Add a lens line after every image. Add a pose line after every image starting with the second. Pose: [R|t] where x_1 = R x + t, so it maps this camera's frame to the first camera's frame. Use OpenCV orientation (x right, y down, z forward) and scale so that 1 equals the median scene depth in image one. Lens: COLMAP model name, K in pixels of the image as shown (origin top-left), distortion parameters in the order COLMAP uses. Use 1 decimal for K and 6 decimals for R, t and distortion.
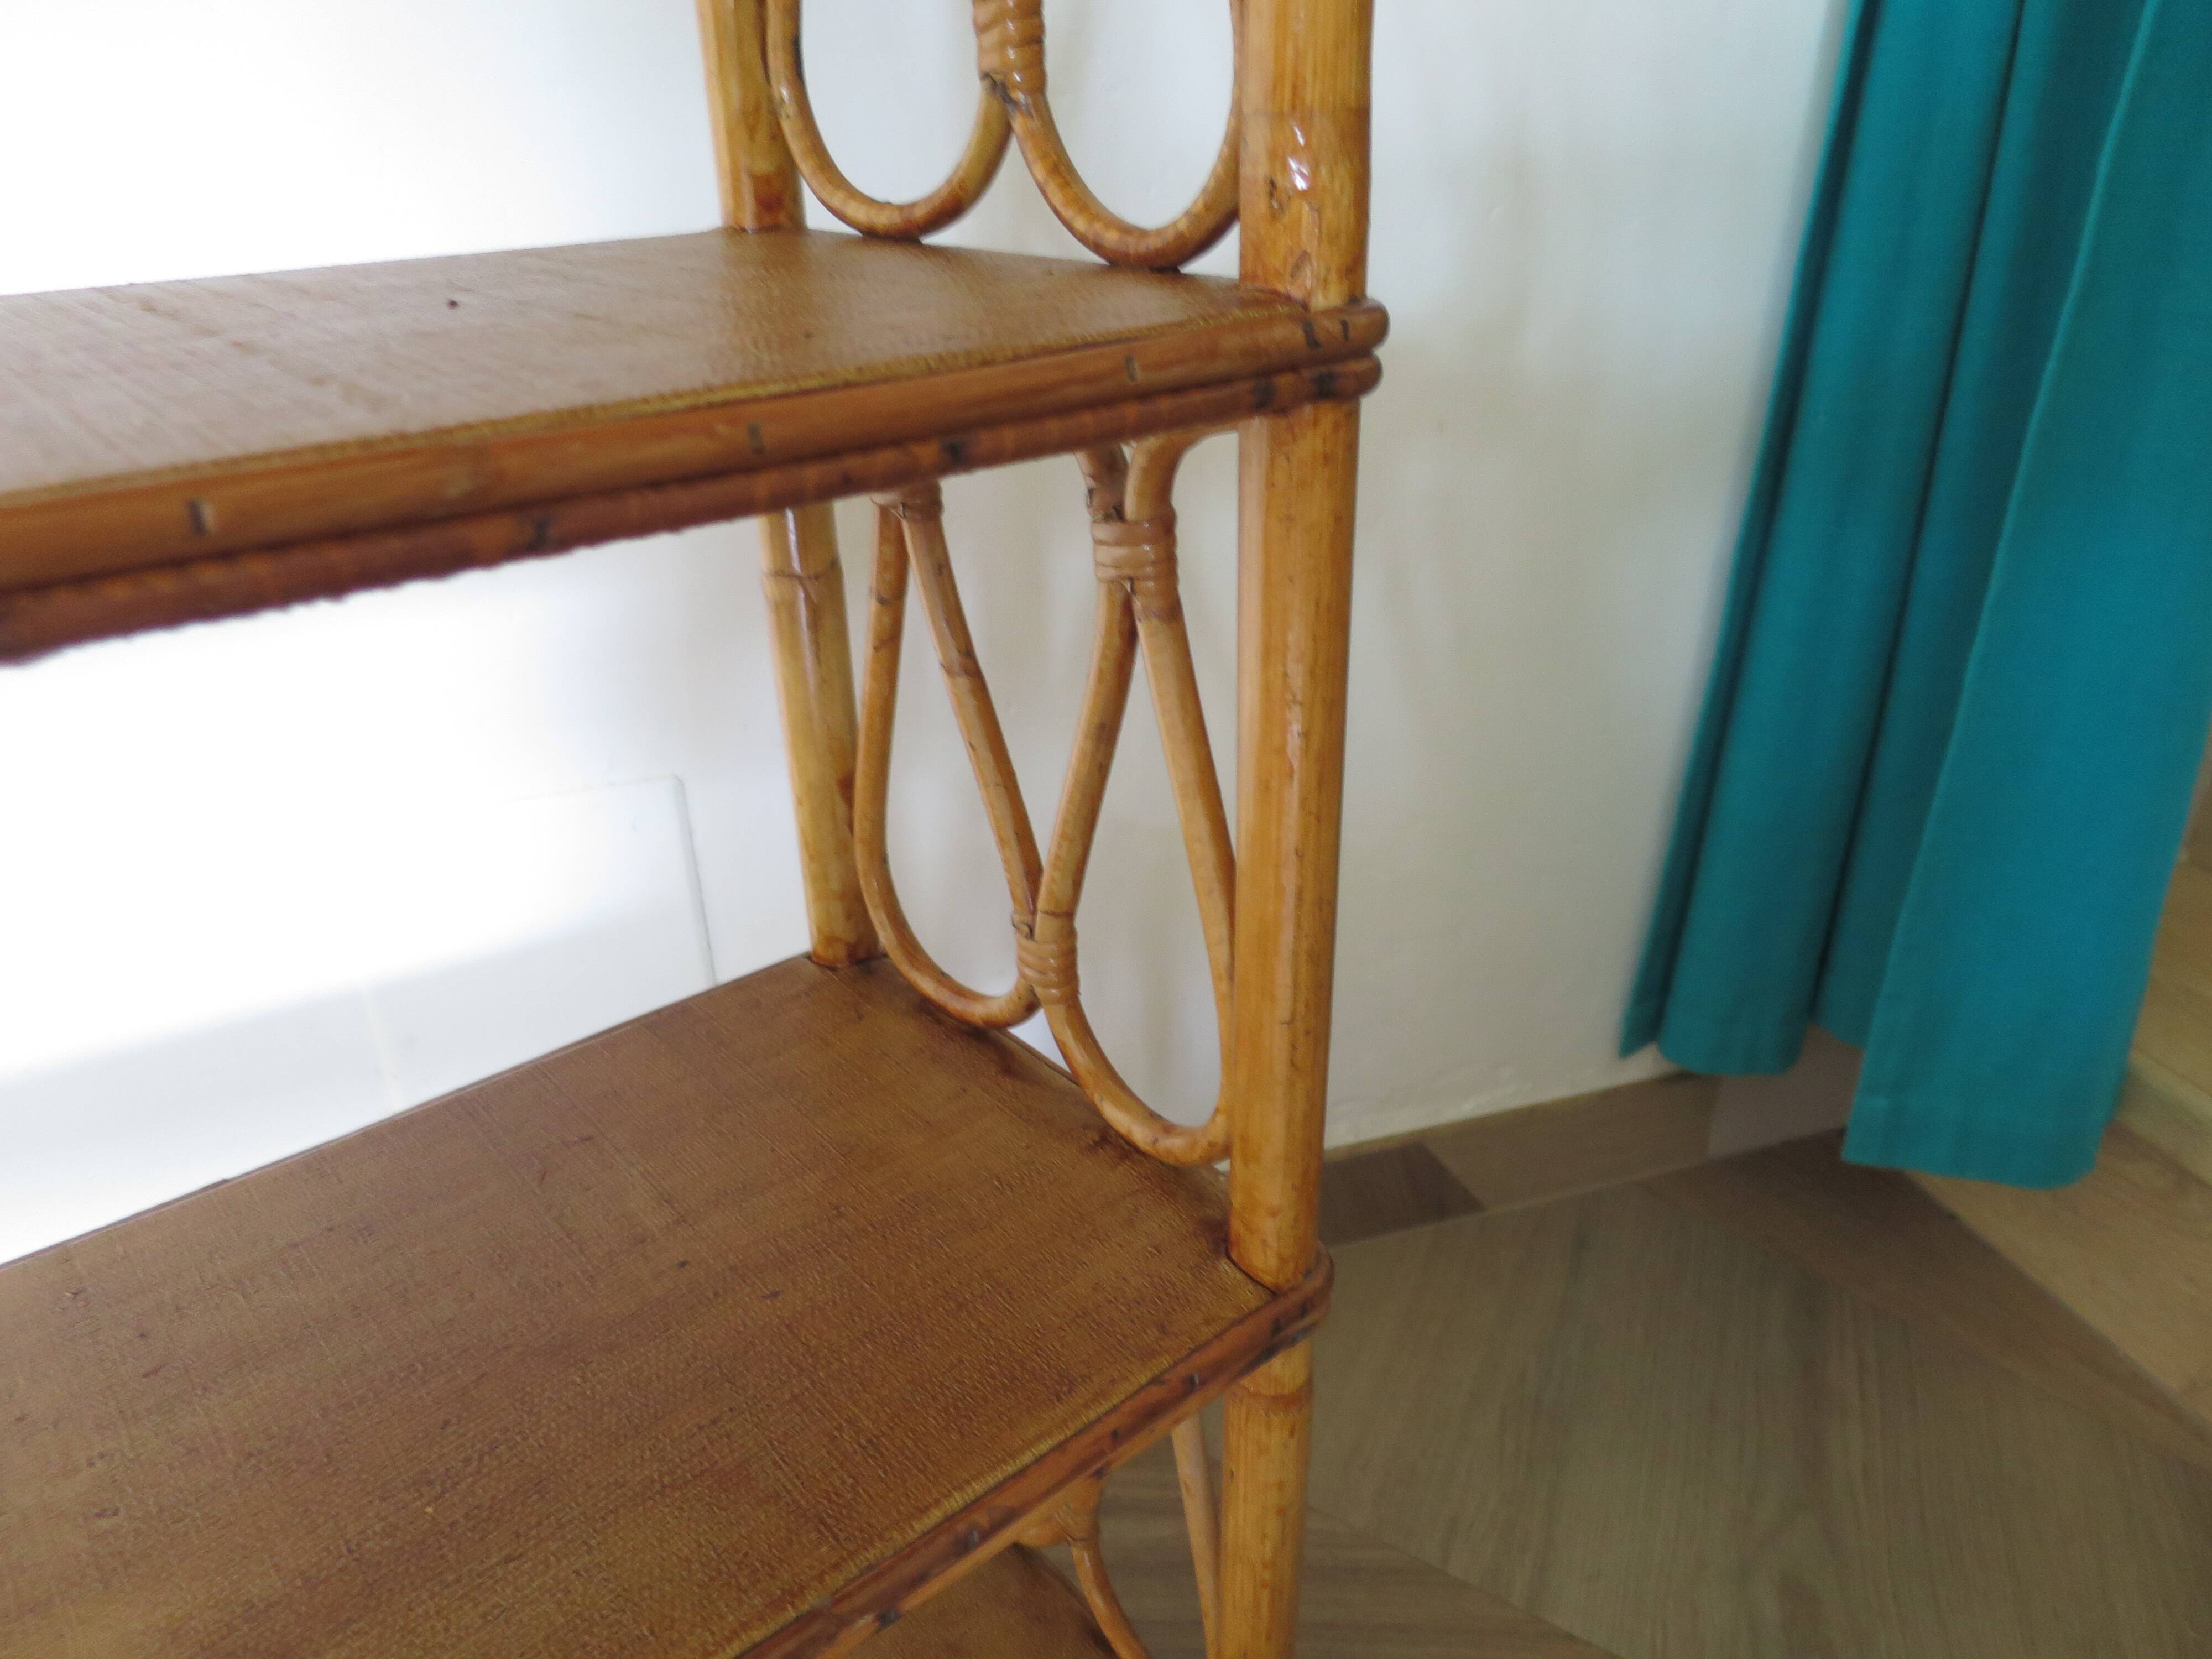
lens RADIAL K [[1597.5, 0, 1108.9], [0, 1597.5, 826.3], [0, 0, 1]] dist [-0.047458, 0.011288]
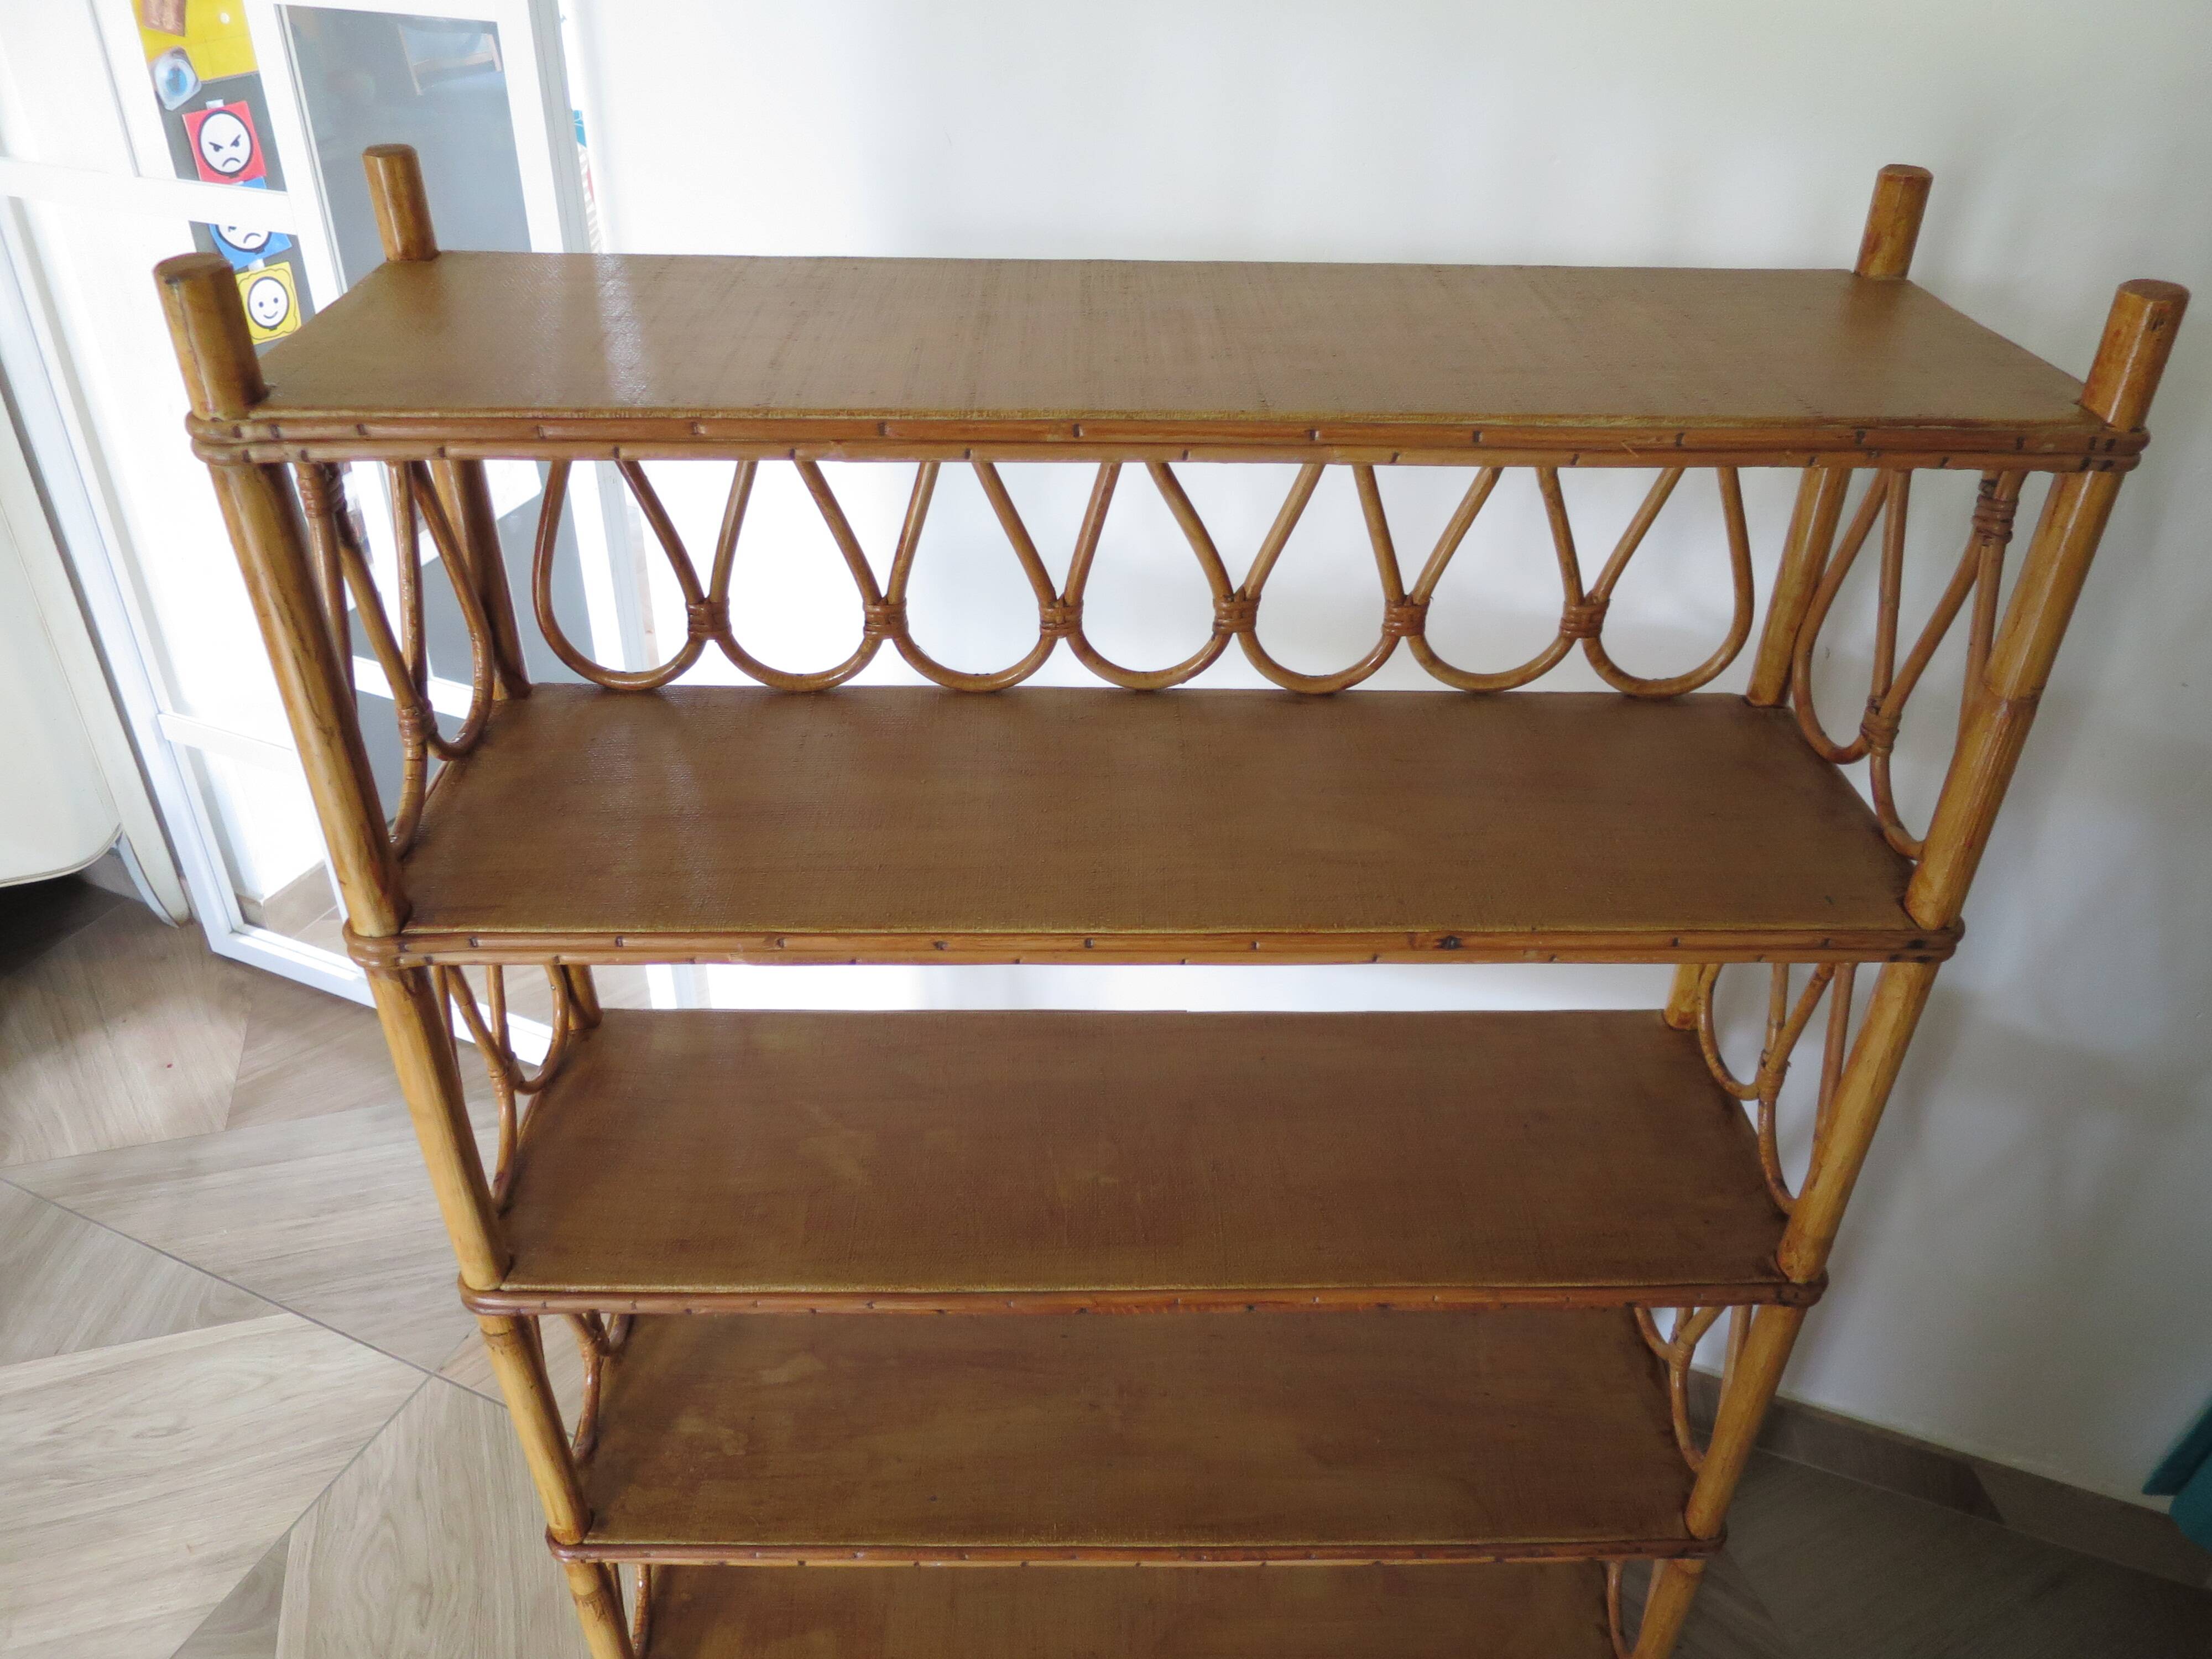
lens RADIAL K [[1597.5, 0, 1107.0], [0, 1597.5, 828.2], [0, 0, 1]] dist [-0.047458, 0.011288]
pose [[0.763002, 0.376467, -0.525452, 0.258615], [-0.298960, 0.926254, 0.229511, -0.942163], [0.573106, -0.018028, 0.819283, -1.396407]]
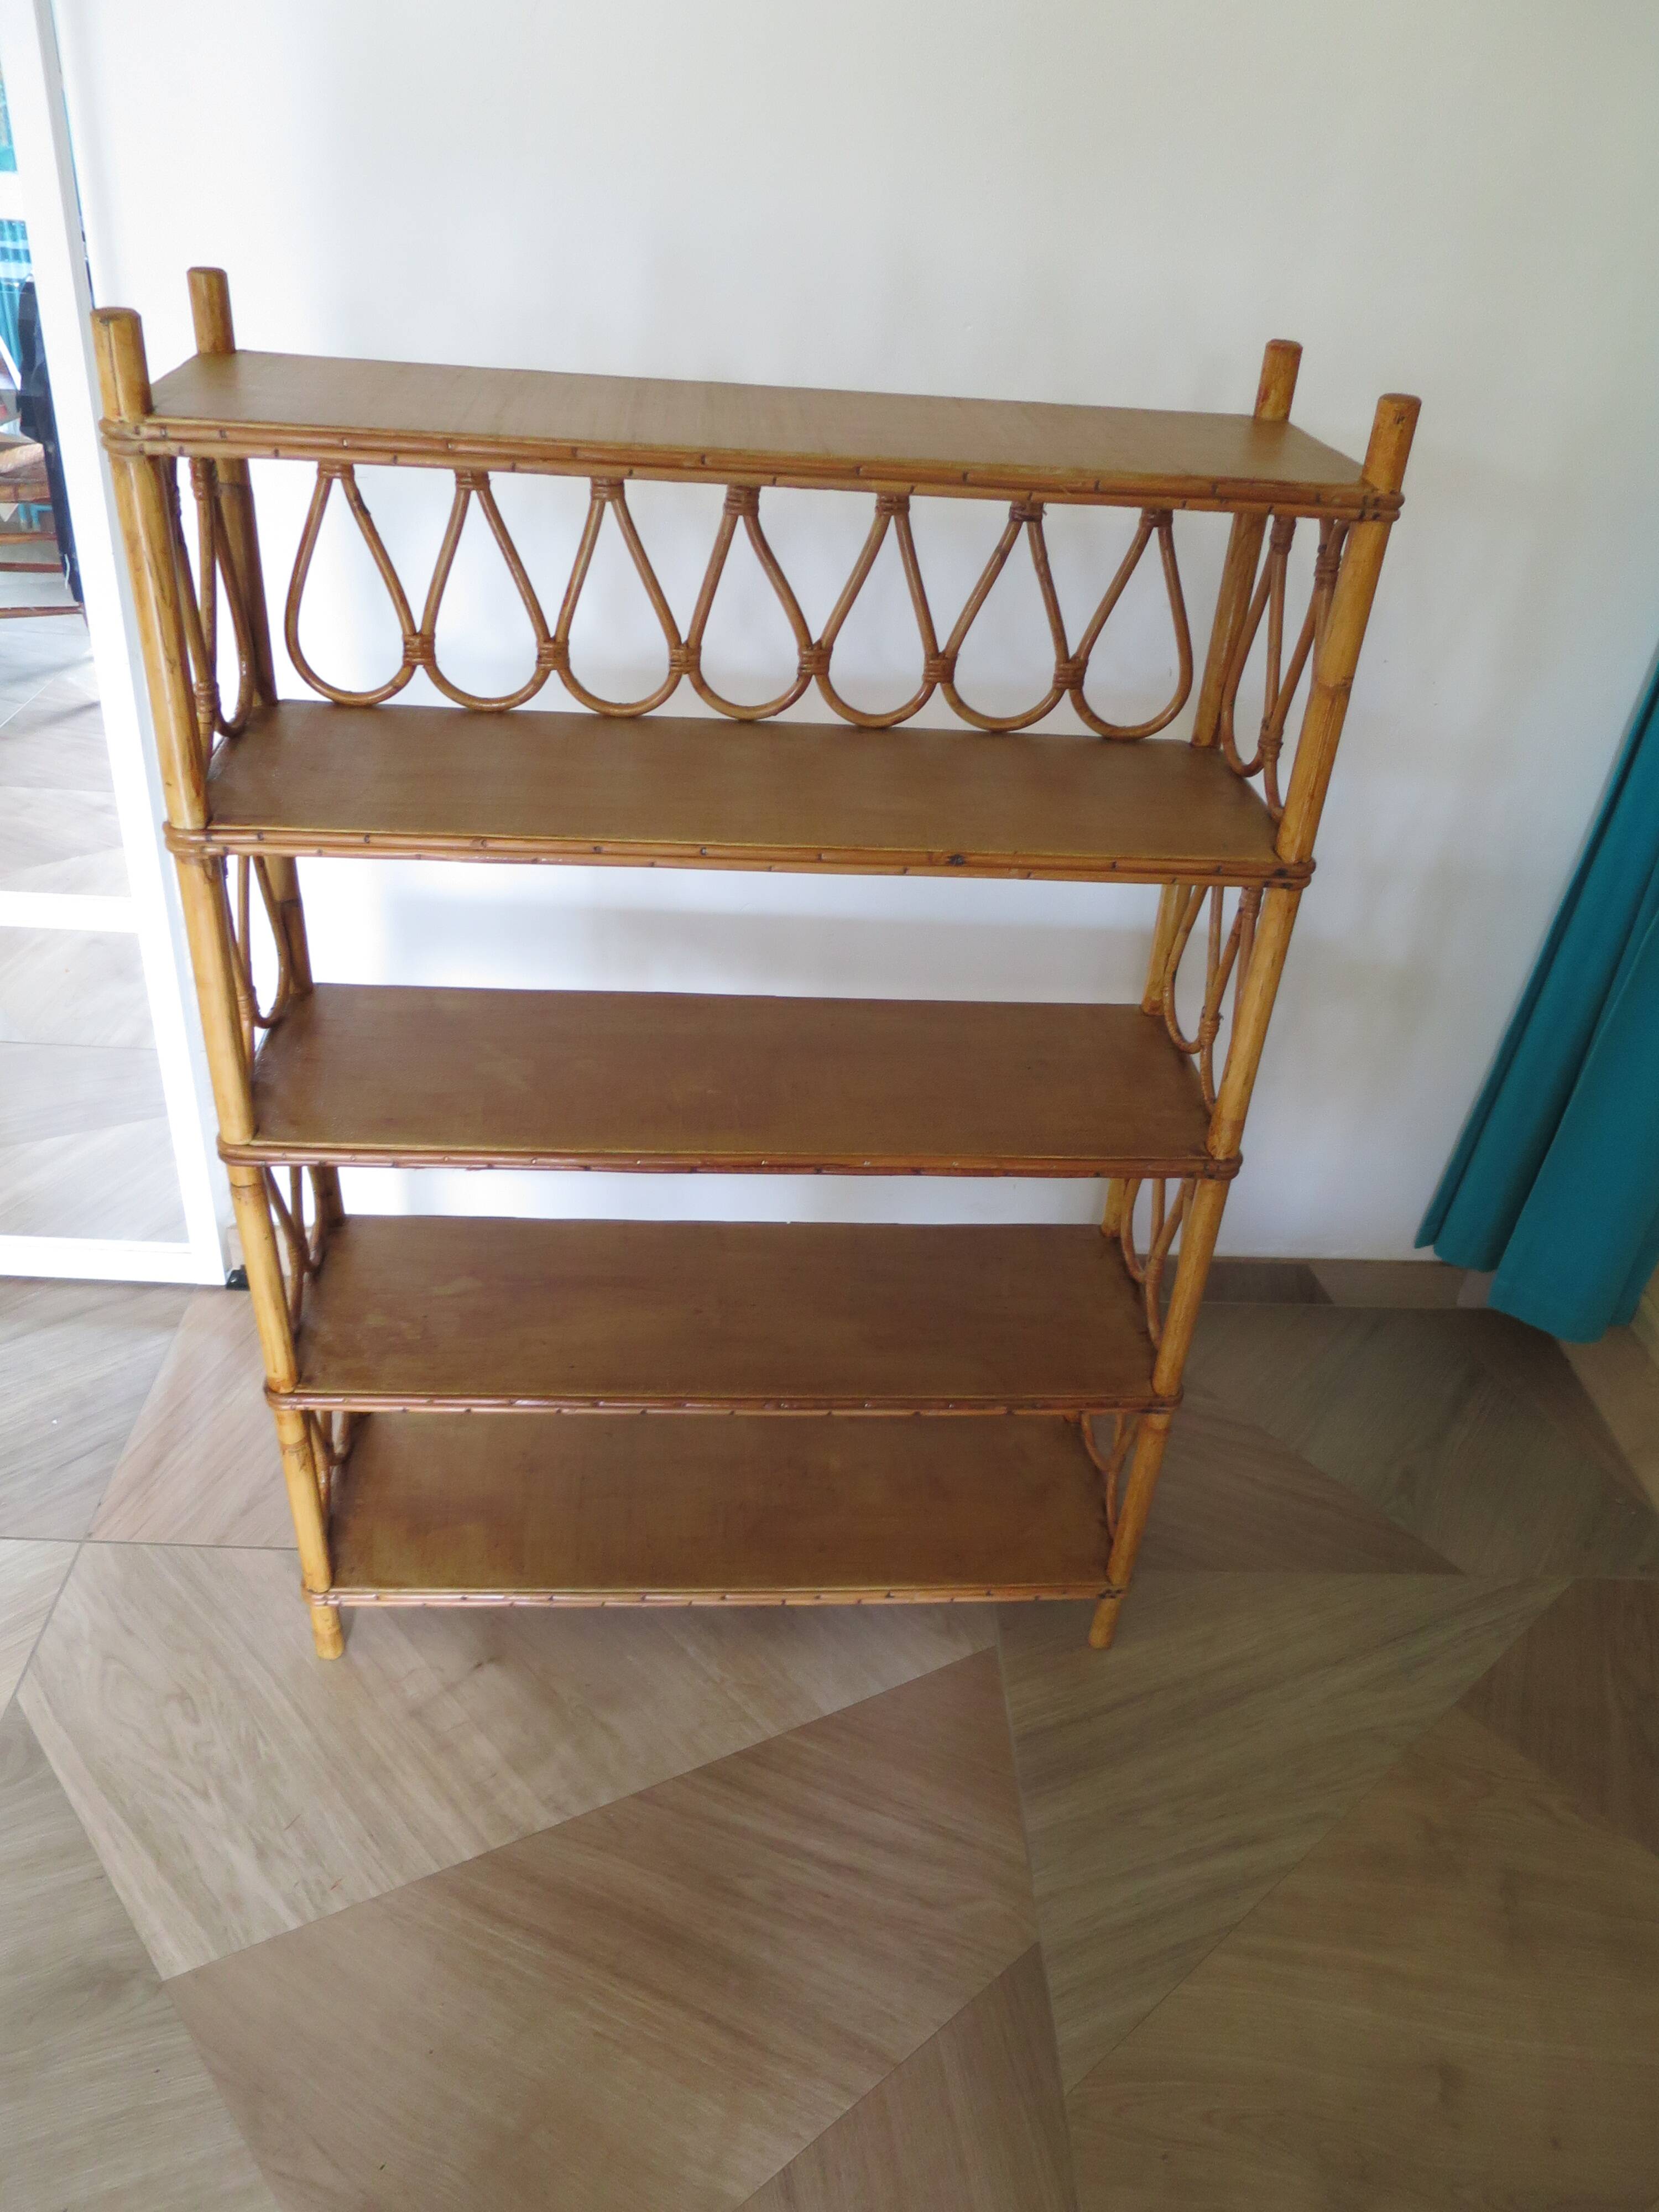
lens RADIAL K [[1597.5, 0, 836.7], [0, 1597.5, 1104.1], [0, 0, 1]] dist [-0.047458, 0.011288]
pose [[0.797947, 0.384823, -0.463888, 0.796347], [-0.328822, 0.922963, 0.200037, -0.639993], [0.505130, -0.007082, 0.863014, -1.970450]]
